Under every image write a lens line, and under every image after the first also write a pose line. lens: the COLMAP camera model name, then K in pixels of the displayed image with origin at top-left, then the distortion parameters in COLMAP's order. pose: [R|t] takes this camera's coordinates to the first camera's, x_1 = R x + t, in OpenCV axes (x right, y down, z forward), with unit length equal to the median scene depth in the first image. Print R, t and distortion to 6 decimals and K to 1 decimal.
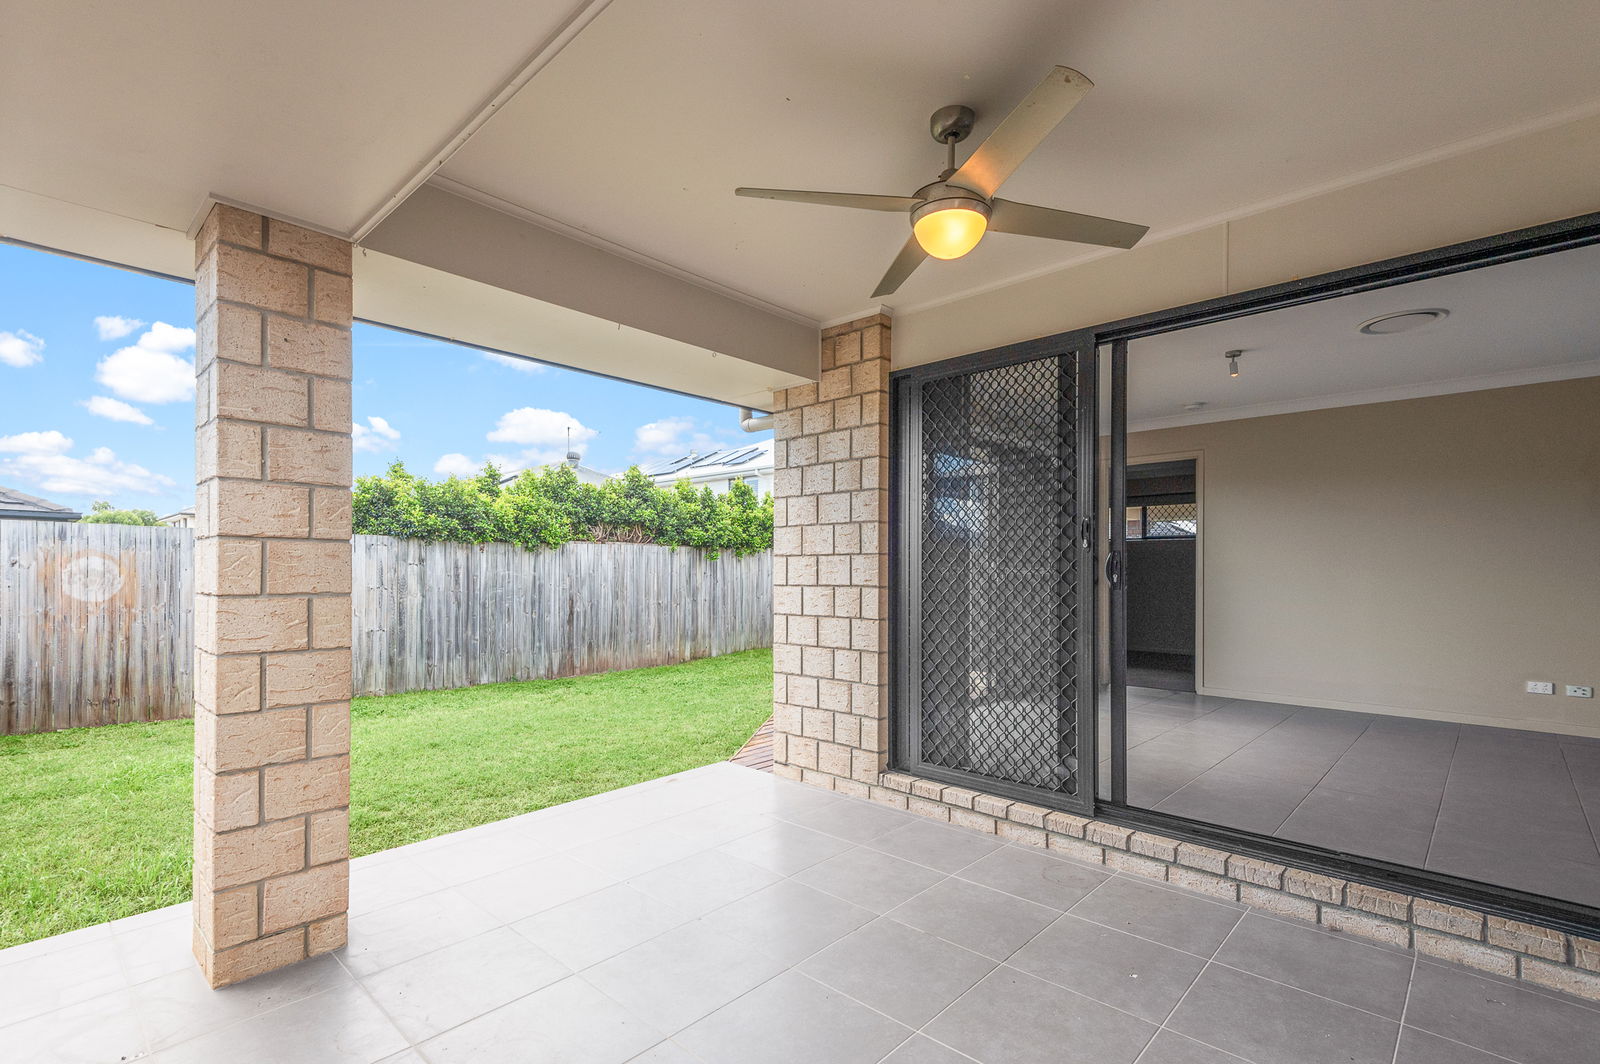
lens RADIAL K [[726.6, 0, 803.3], [0, 726.6, 555.9], [0, 0, 1]] dist [-0.004992, -0.005004]
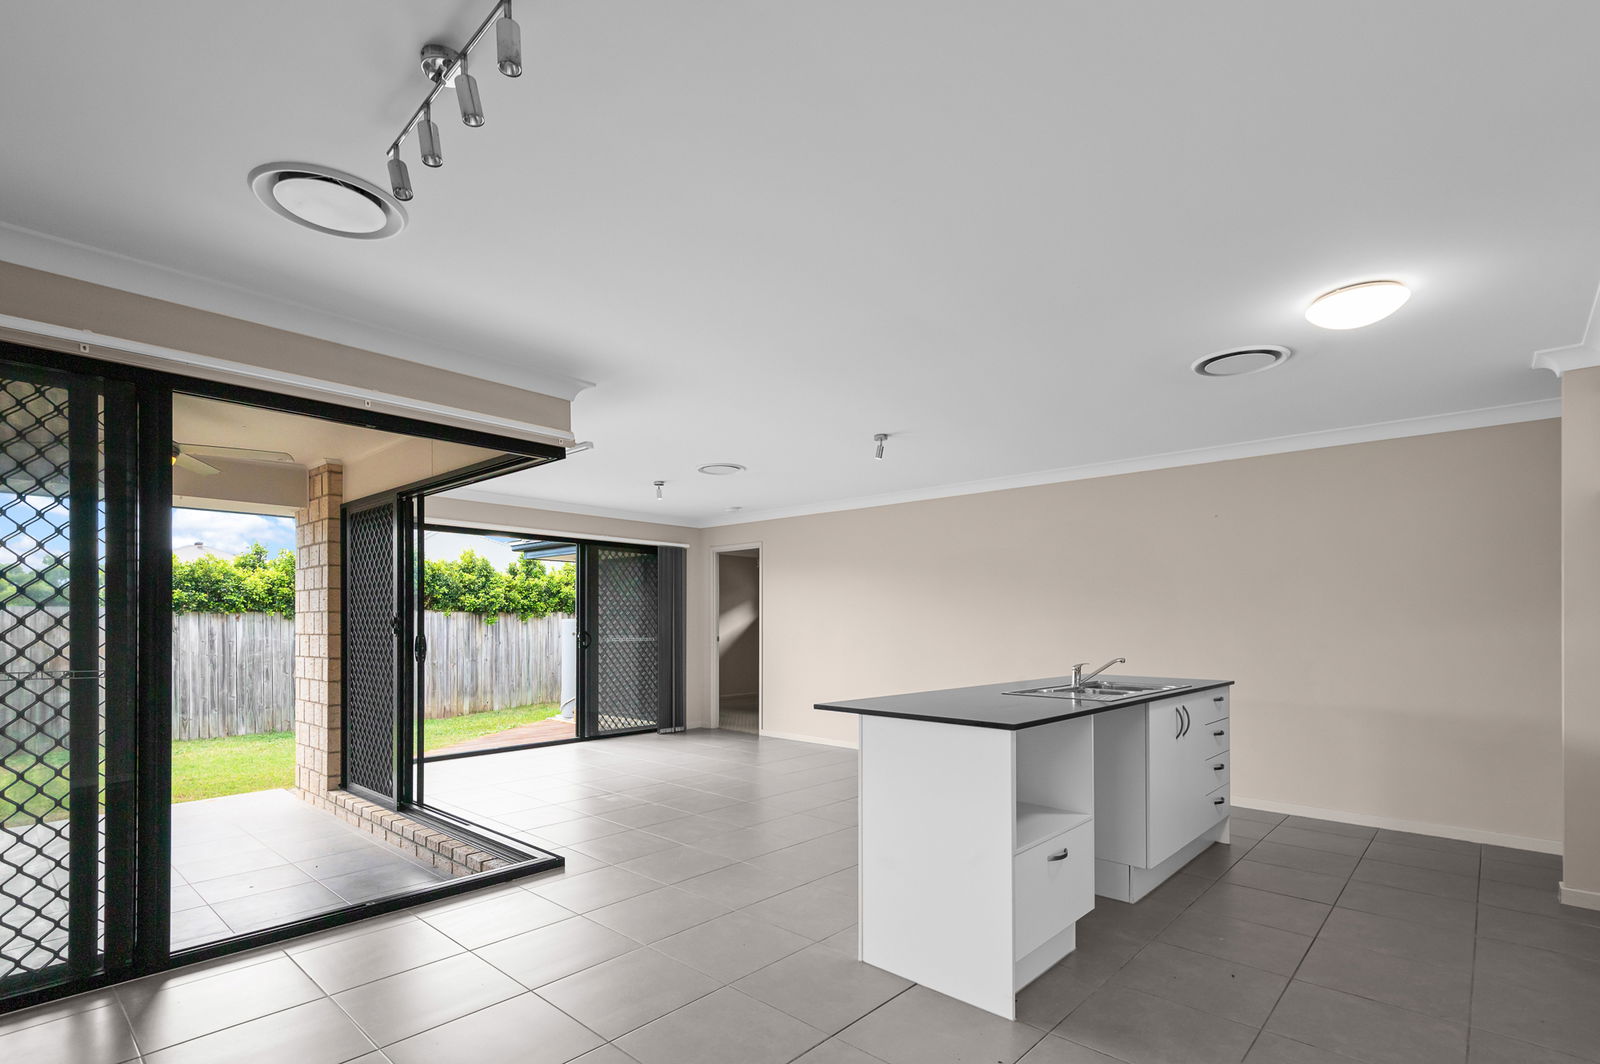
lens RADIAL K [[726.6, 0, 823.0], [0, 726.6, 612.2], [0, 0, 1]] dist [-0.004992, -0.005004]
pose [[0.998440, -0.004175, 0.055684, 0.415702], [0.003846, 0.999975, 0.006009, -0.021795], [-0.055707, -0.005786, 0.998430, -0.190627]]
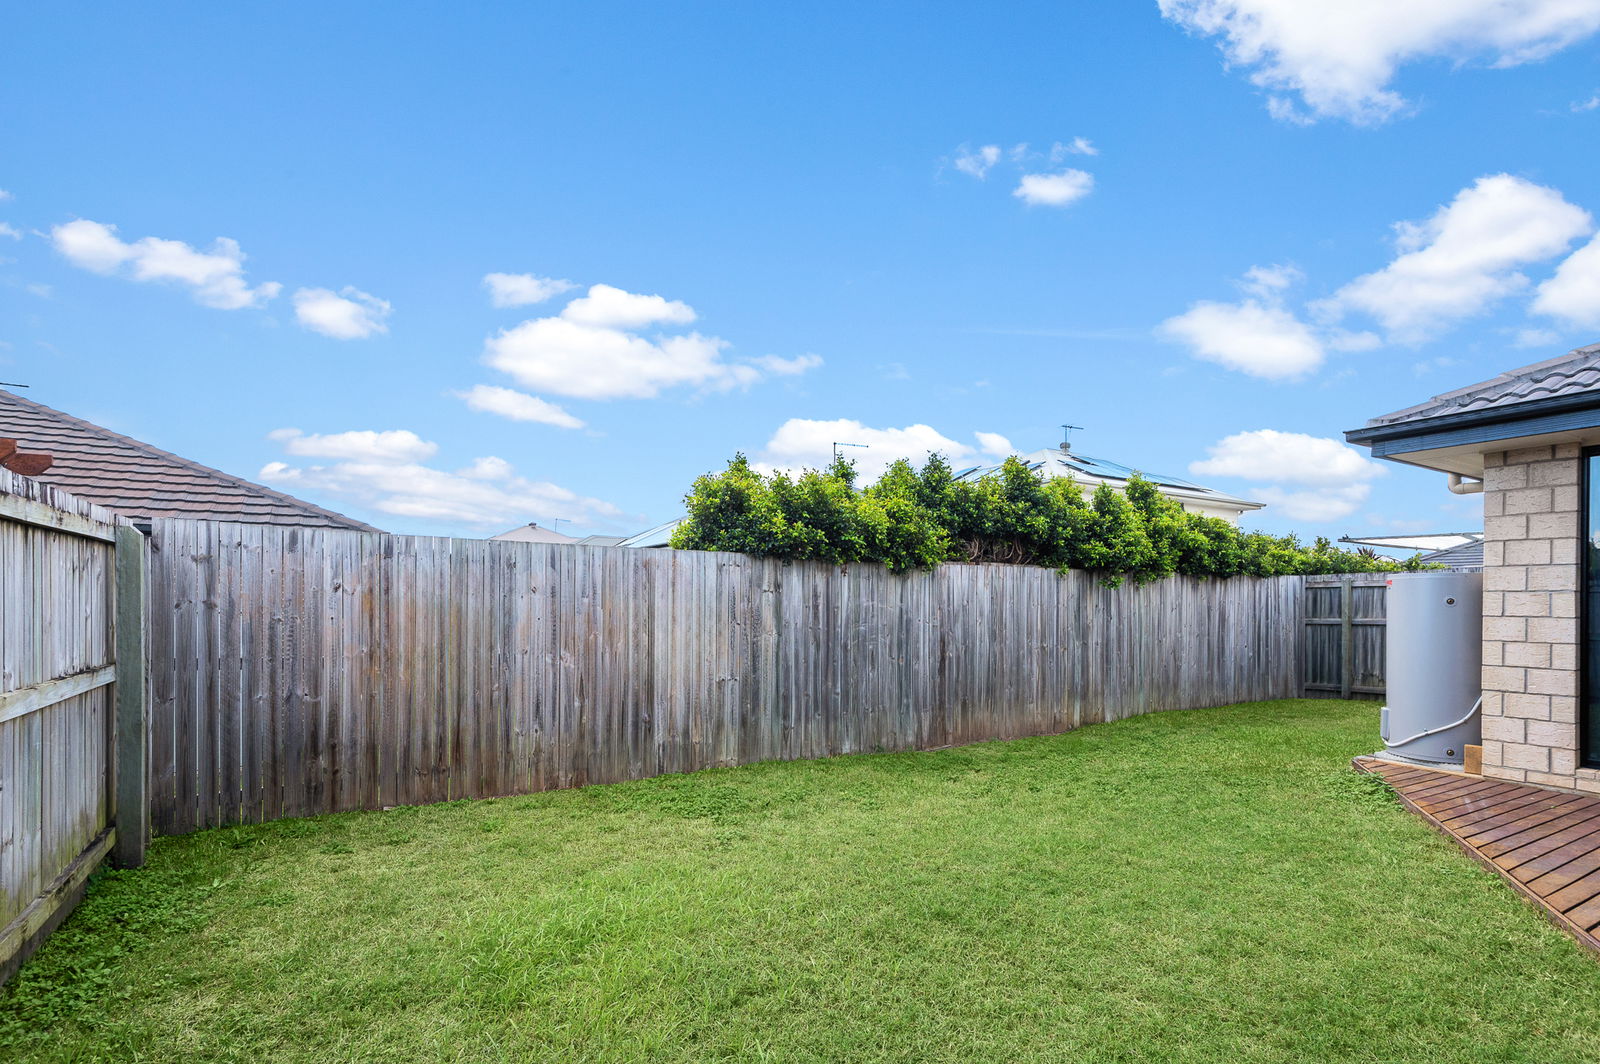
lens RADIAL K [[726.6, 0, 772.7], [0, 726.6, 590.1], [0, 0, 1]] dist [-0.004992, -0.005004]
pose [[0.951915, -0.002726, -0.306349, -0.285046], [0.002420, 0.999996, -0.001380, 0.010517], [0.306352, 0.000572, 0.951918, 0.274089]]
